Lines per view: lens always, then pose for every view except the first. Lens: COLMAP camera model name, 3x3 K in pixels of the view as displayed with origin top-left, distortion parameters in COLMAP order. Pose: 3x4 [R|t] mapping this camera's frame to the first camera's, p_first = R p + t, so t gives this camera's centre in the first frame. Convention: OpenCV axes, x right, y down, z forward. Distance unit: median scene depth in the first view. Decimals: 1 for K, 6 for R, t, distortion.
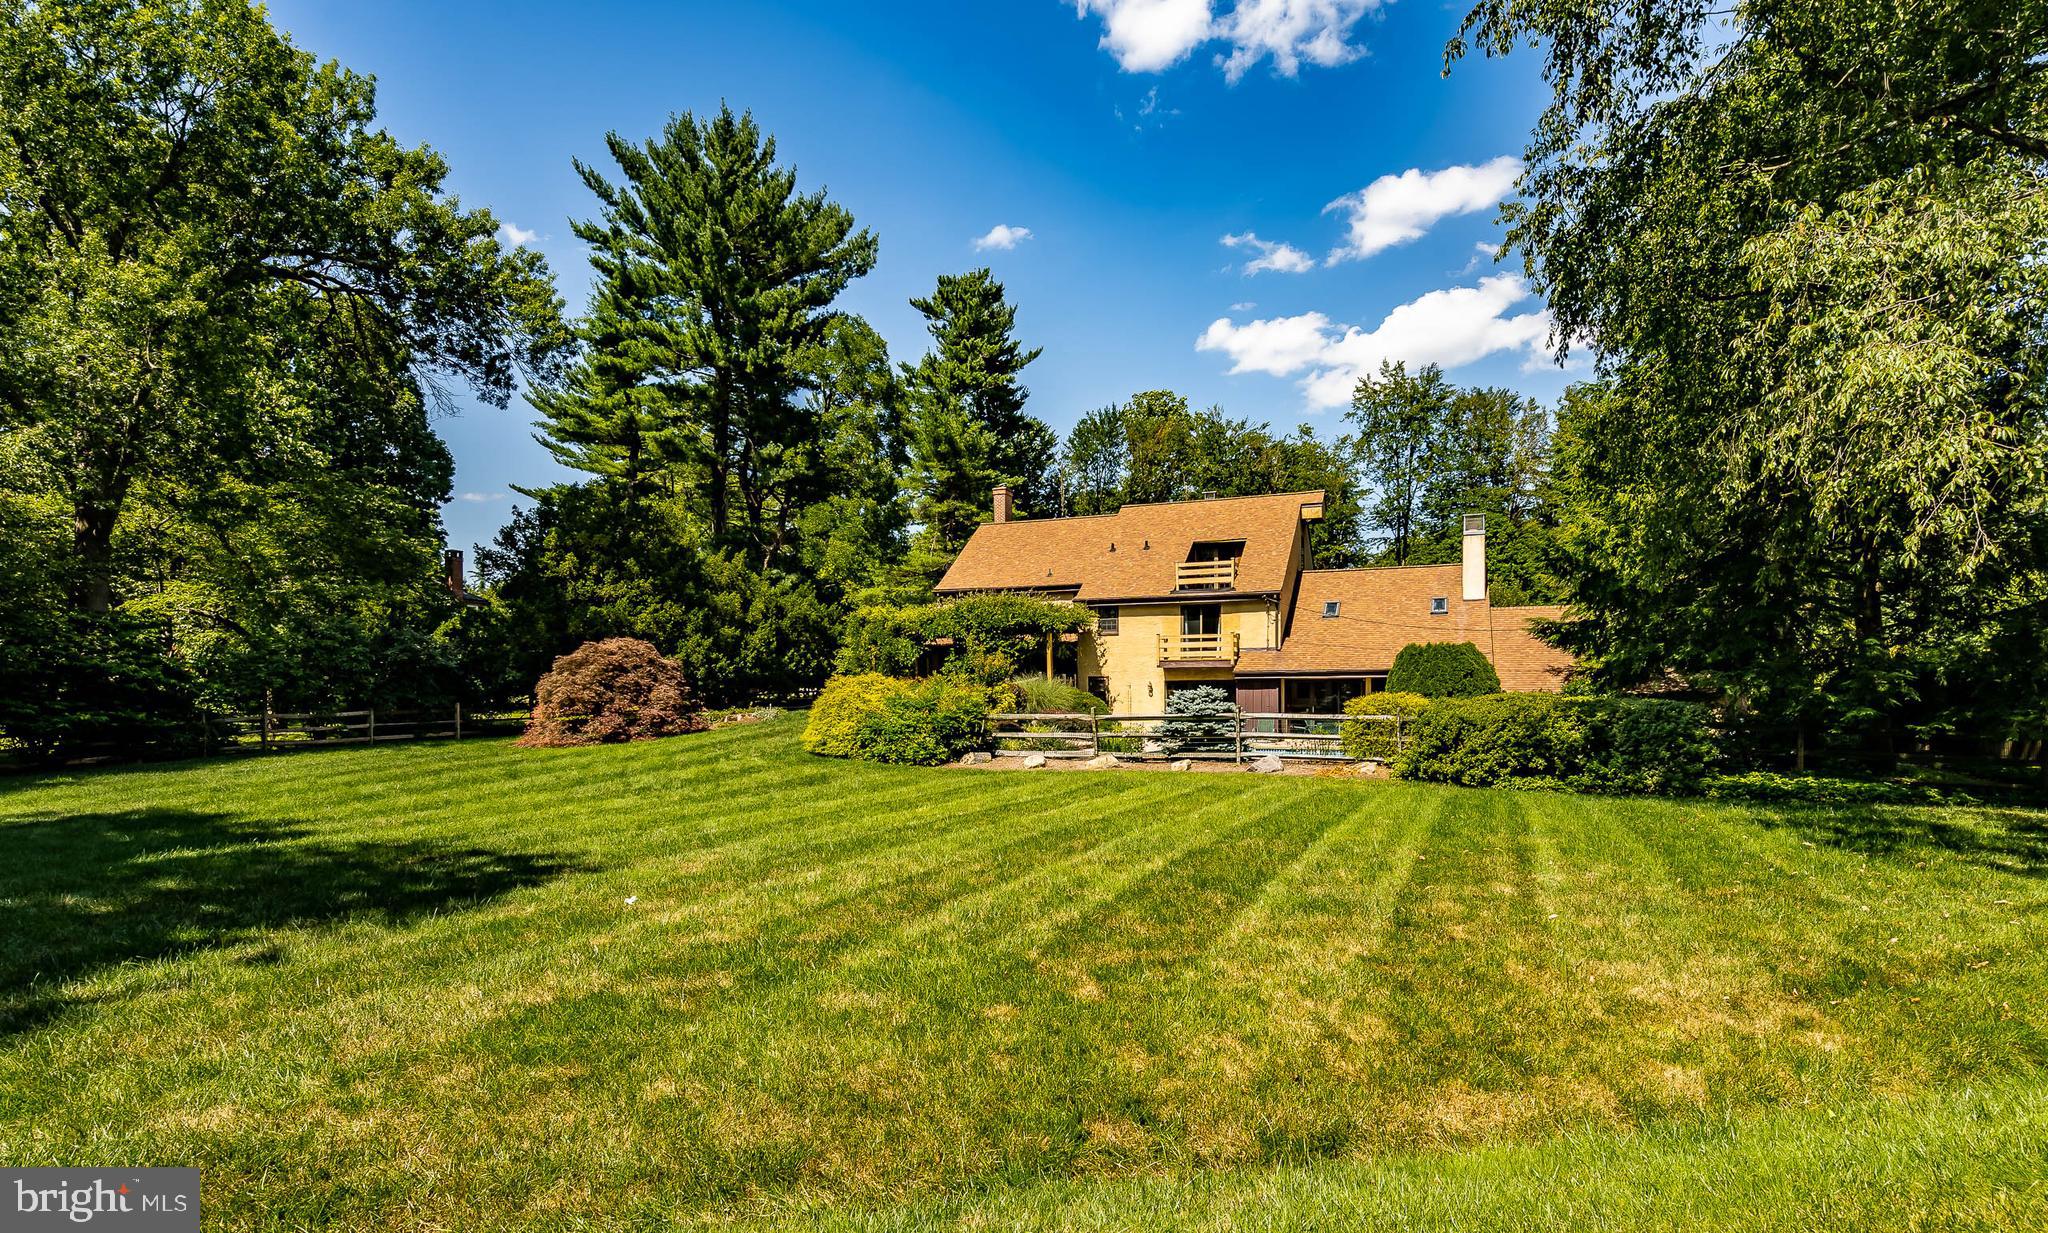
lens RADIAL K [[1025.9, 0, 1028.1], [0, 1025.9, 620.2], [0, 0, 1]] dist [0.000647, -0.000150]
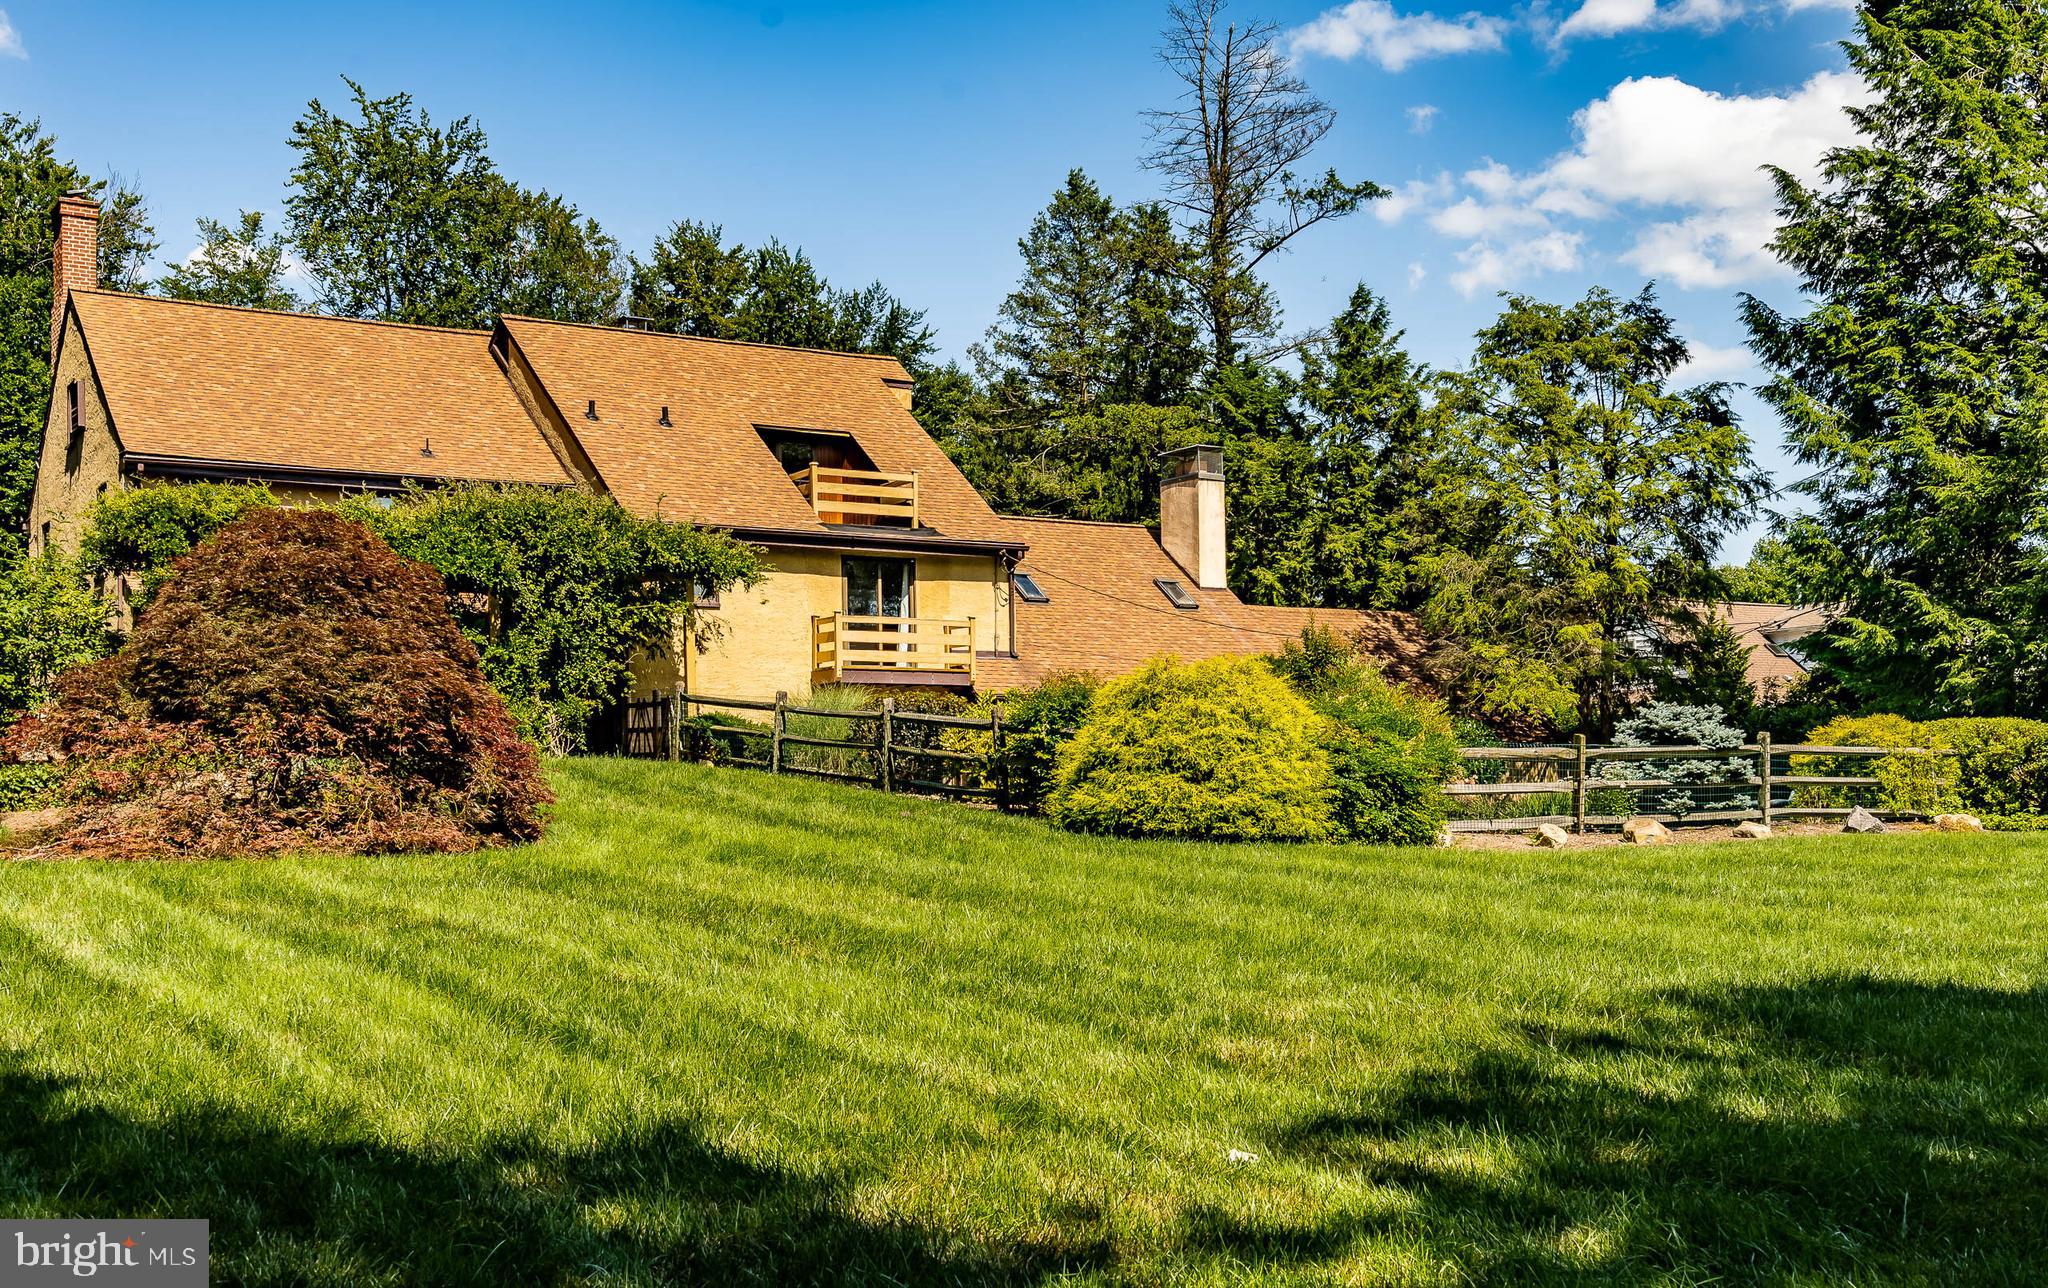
lens RADIAL K [[2149.9, 0, 1004.3], [0, 2149.9, 591.4], [0, 0, 1]] dist [0.005900, 0.000000]
pose [[0.574159, 0.071605, 0.815607, -0.659407], [-0.053456, 0.997321, -0.049927, 0.051538], [-0.816997, -0.014933, 0.576449, 0.369195]]
